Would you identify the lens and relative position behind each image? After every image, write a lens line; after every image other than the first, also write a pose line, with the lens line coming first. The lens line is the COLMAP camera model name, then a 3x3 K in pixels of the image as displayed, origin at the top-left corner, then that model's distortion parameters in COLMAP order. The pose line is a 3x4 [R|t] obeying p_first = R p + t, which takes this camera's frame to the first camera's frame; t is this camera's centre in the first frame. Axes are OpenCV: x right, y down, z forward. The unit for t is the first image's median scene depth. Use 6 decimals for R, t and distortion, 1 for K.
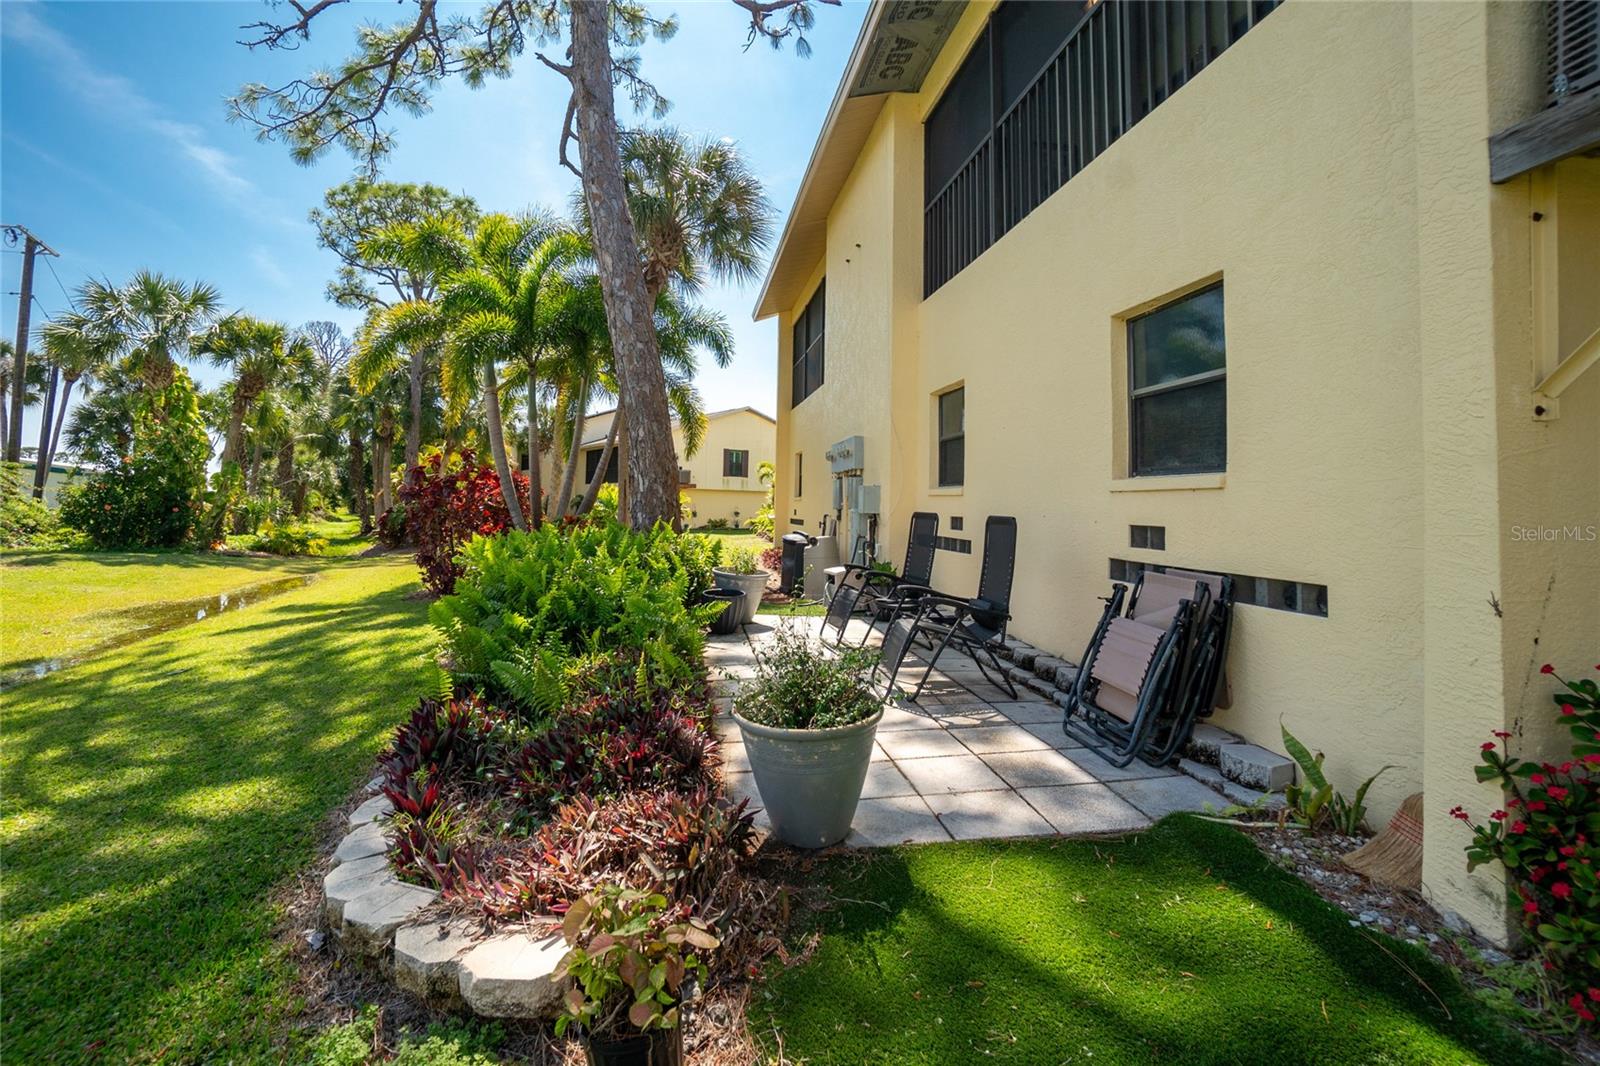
lens RADIAL K [[730.8, 0, 844.4], [0, 730.8, 510.6], [0, 0, 1]] dist [-0.061320, 0.015710]
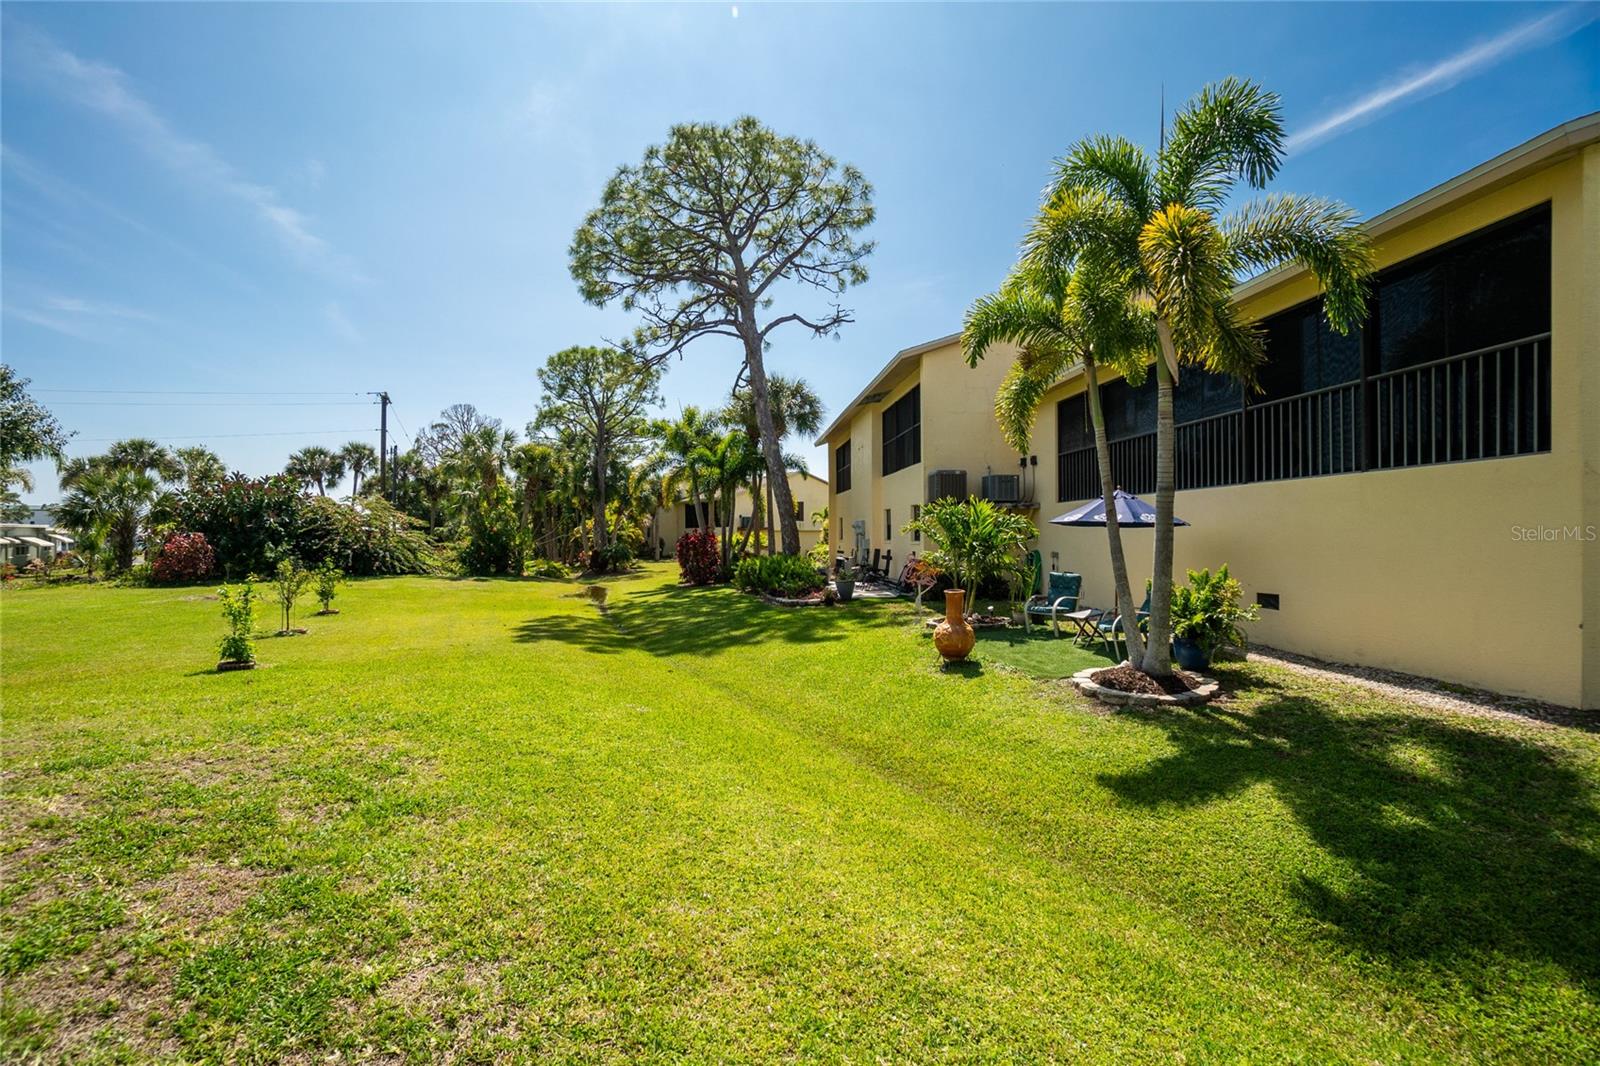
lens RADIAL K [[718.8, 0, 800.1], [0, 718.8, 544.3], [0, 0, 1]] dist [-0.060466, 0.024910]
pose [[0.992873, -0.026362, -0.116226, 0.059994], [0.027034, 0.999626, 0.004206, -0.018959], [0.116071, -0.007318, 0.993214, -1.097609]]
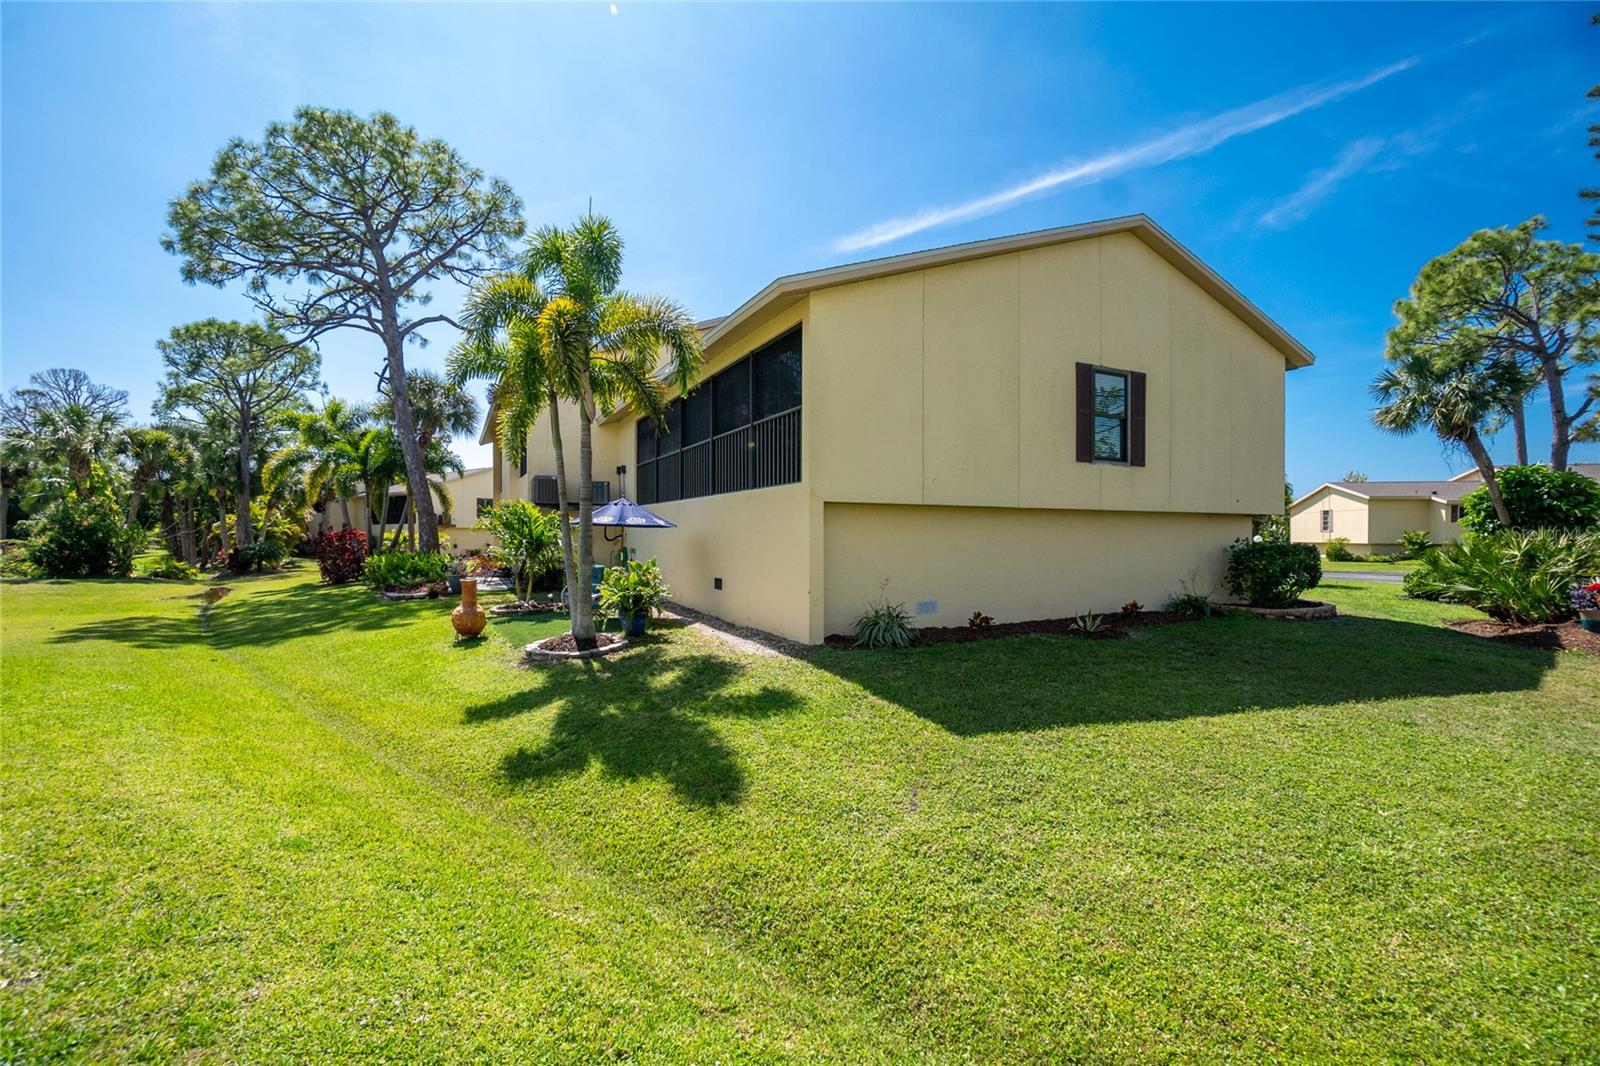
lens RADIAL K [[718.8, 0, 800.1], [0, 718.8, 544.3], [0, 0, 1]] dist [-0.060466, 0.024910]
pose [[0.971455, -0.025004, 0.235903, 0.315289], [0.022122, 0.999645, 0.014854, -0.011567], [-0.236191, -0.009211, 0.971663, -1.294451]]
